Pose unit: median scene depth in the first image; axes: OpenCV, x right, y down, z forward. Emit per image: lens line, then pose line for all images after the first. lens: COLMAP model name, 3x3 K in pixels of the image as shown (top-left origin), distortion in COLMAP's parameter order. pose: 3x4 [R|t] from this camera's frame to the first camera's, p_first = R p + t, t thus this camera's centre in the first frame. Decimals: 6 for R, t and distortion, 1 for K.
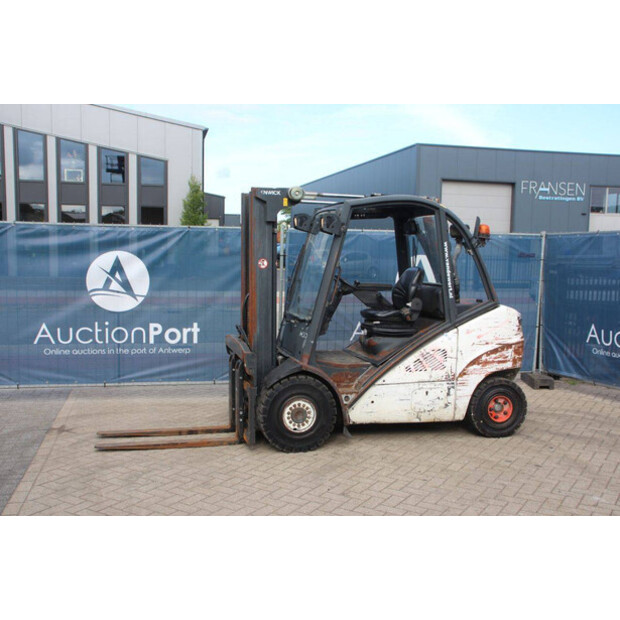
lens RADIAL K [[678.9, 0, 315.7], [0, 678.9, 316.9], [0, 0, 1]] dist [-0.018854, 0.000000]
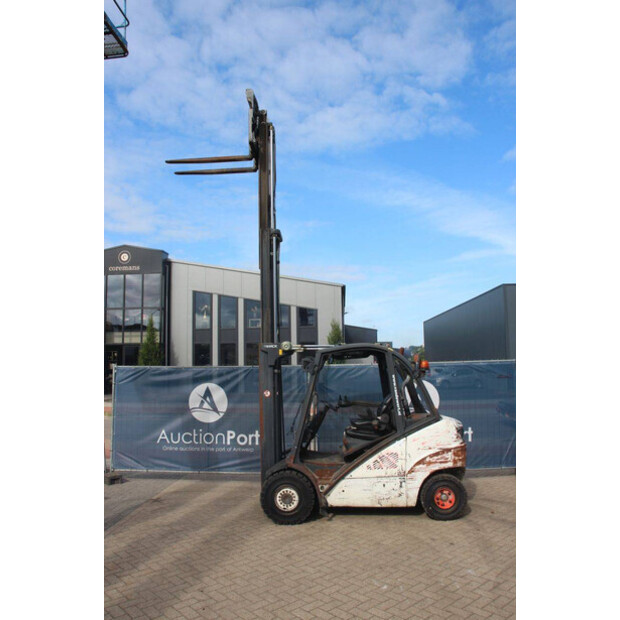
lens RADIAL K [[509.4, 0, 311.2], [0, 509.4, 305.1], [0, 0, 1]] dist [-0.167603, 0.151841]
pose [[0.958167, -0.065915, -0.278517, 0.321338], [0.003655, 0.975857, -0.218379, -0.023041], [0.286188, 0.208225, 0.935275, -0.054558]]
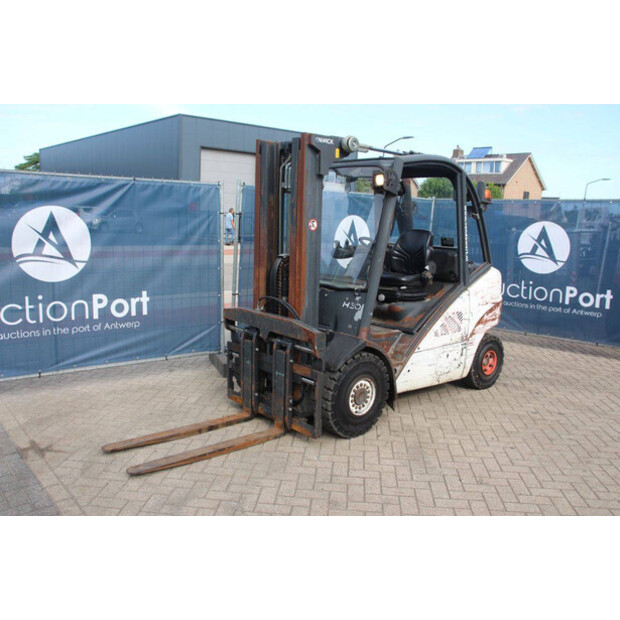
lens RADIAL K [[551.0, 0, 315.3], [0, 551.0, 304.6], [0, 0, 1]] dist [-0.130996, 0.112220]
pose [[0.892089, -0.053047, 0.448736, -0.367858], [0.018466, 0.996535, 0.081094, -0.032989], [-0.451483, -0.064057, 0.889978, 0.363563]]
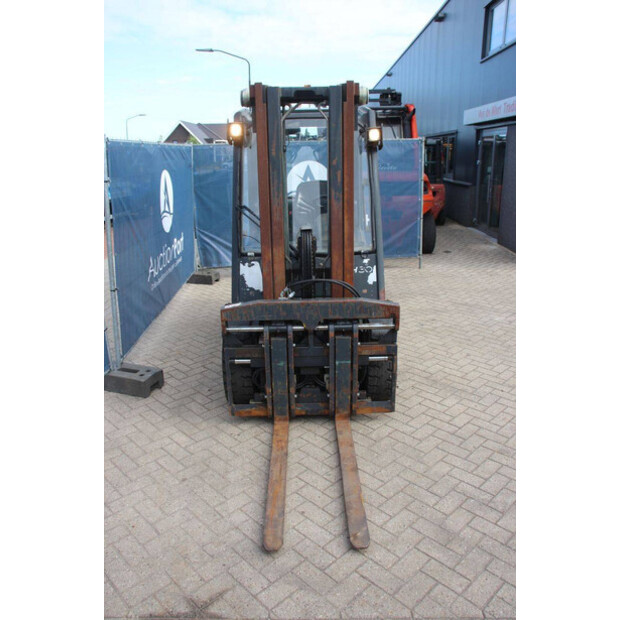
lens RADIAL K [[509.4, 0, 309.1], [0, 509.4, 305.5], [0, 0, 1]] dist [-0.167603, 0.151841]
pose [[0.249611, -0.295830, 0.922052, -0.603447], [0.109910, 0.954694, 0.276549, -0.108050], [-0.962089, 0.032313, 0.270816, 0.854006]]
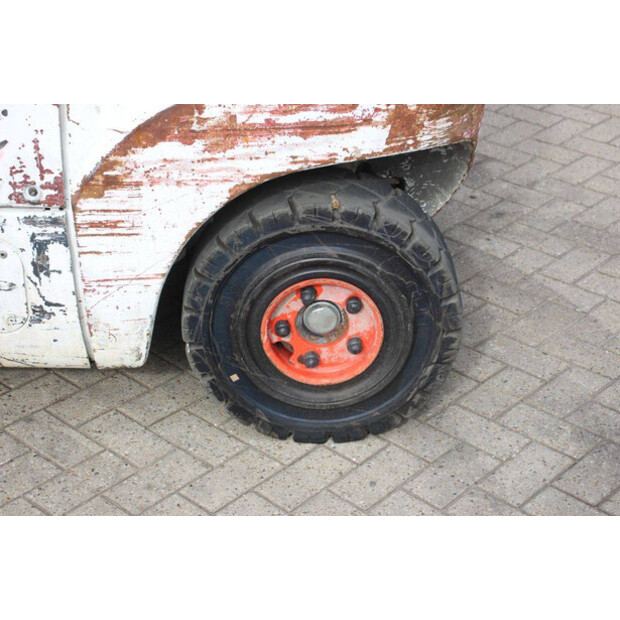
lens RADIAL K [[1267.2, 0, 314.1], [0, 1267.2, 308.1], [0, 0, 1]] dist [0.315988, 0.000000]
pose [[0.980736, 0.101897, -0.166655, 0.342461], [-0.022435, 0.906274, 0.422094, -0.043633], [0.194045, -0.410224, 0.891102, 0.651890]]
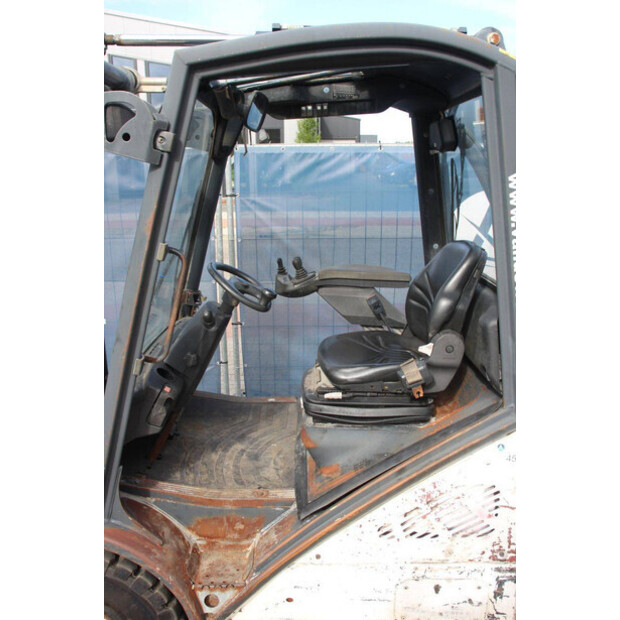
lens RADIAL K [[551.0, 0, 295.9], [0, 551.0, 313.9], [0, 0, 1]] dist [-0.130996, 0.112220]
pose [[0.968494, 0.034220, -0.246676, 0.153398], [0.003235, 0.988702, 0.149860, -0.081776], [0.249017, -0.145937, 0.957441, 0.708464]]
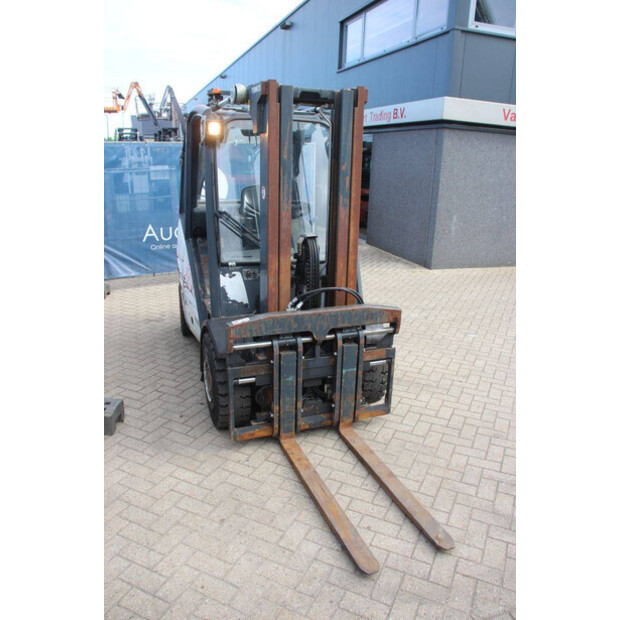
lens RADIAL K [[509.4, 0, 310.7], [0, 509.4, 306.8], [0, 0, 1]] dist [-0.167603, 0.151841]
pose [[-0.102839, -0.298628, 0.948813, -0.596878], [0.067047, 0.949620, 0.306149, -0.126725], [-0.992436, 0.095099, -0.077636, 1.043503]]
